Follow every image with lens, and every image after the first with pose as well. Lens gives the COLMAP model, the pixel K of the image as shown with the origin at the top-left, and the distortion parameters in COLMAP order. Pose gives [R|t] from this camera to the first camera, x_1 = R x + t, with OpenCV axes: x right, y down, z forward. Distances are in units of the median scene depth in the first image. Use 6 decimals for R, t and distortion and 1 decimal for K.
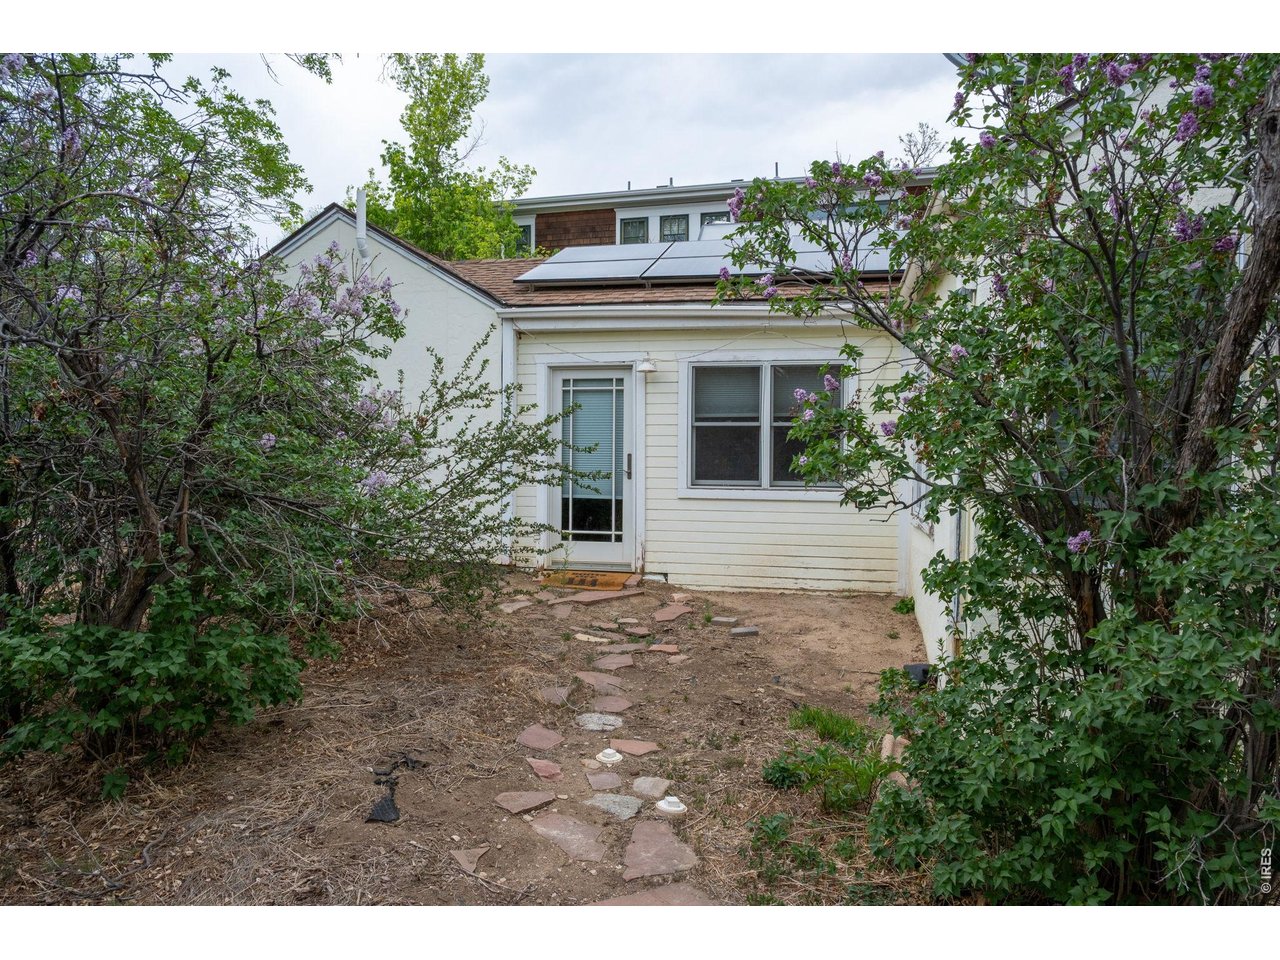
lens RADIAL K [[1057.6, 0, 641.3], [0, 1057.6, 477.7], [0, 0, 1]] dist [0.019188, -0.034623]
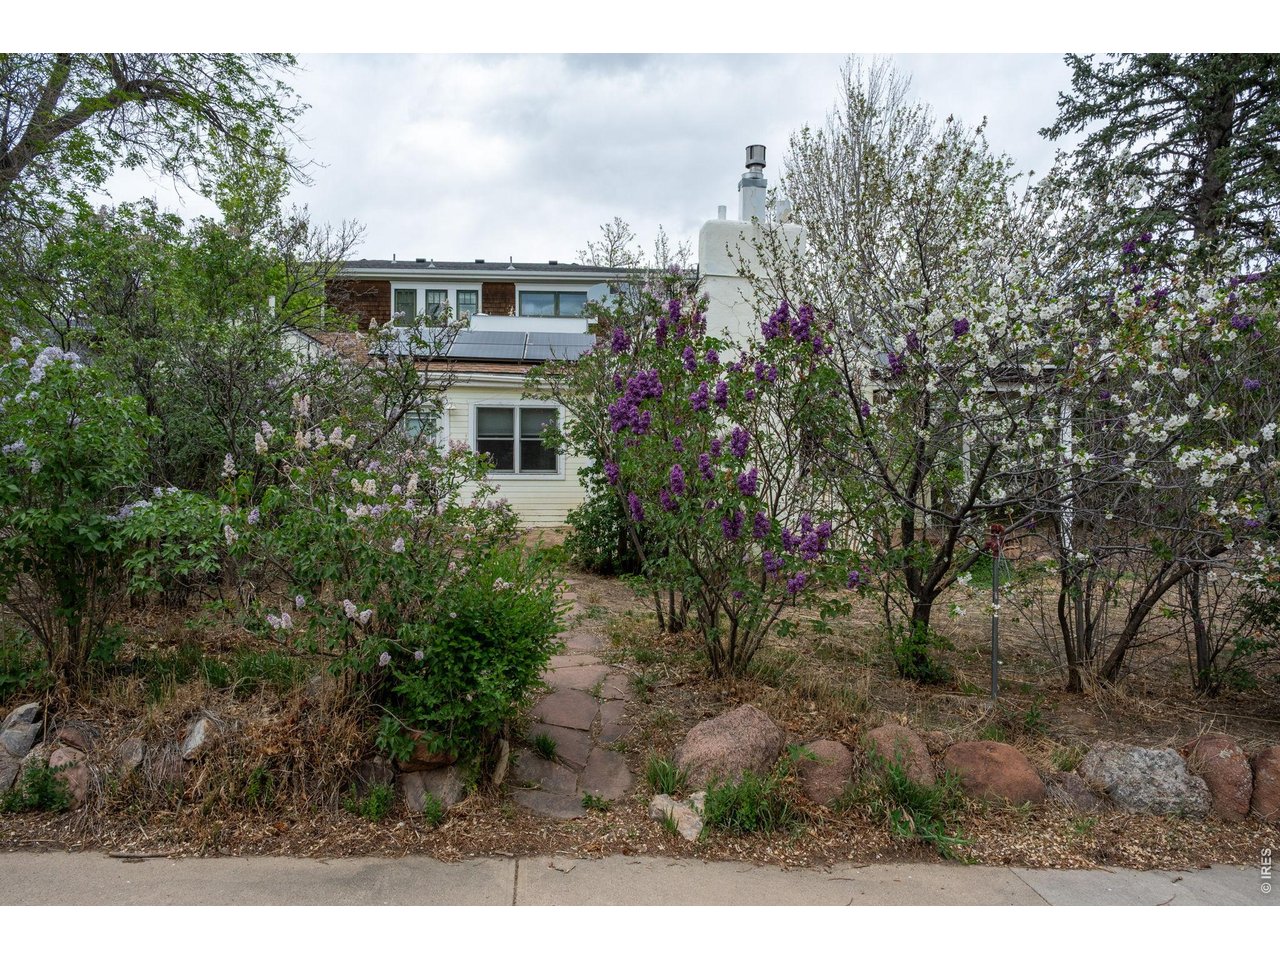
lens RADIAL K [[1057.6, 0, 641.3], [0, 1057.6, 477.7], [0, 0, 1]] dist [0.019188, -0.034623]
pose [[0.966080, -0.008014, 0.258117, -0.150299], [0.014145, 0.999660, -0.021907, 0.060570], [-0.257854, 0.024815, 0.965865, -0.840653]]
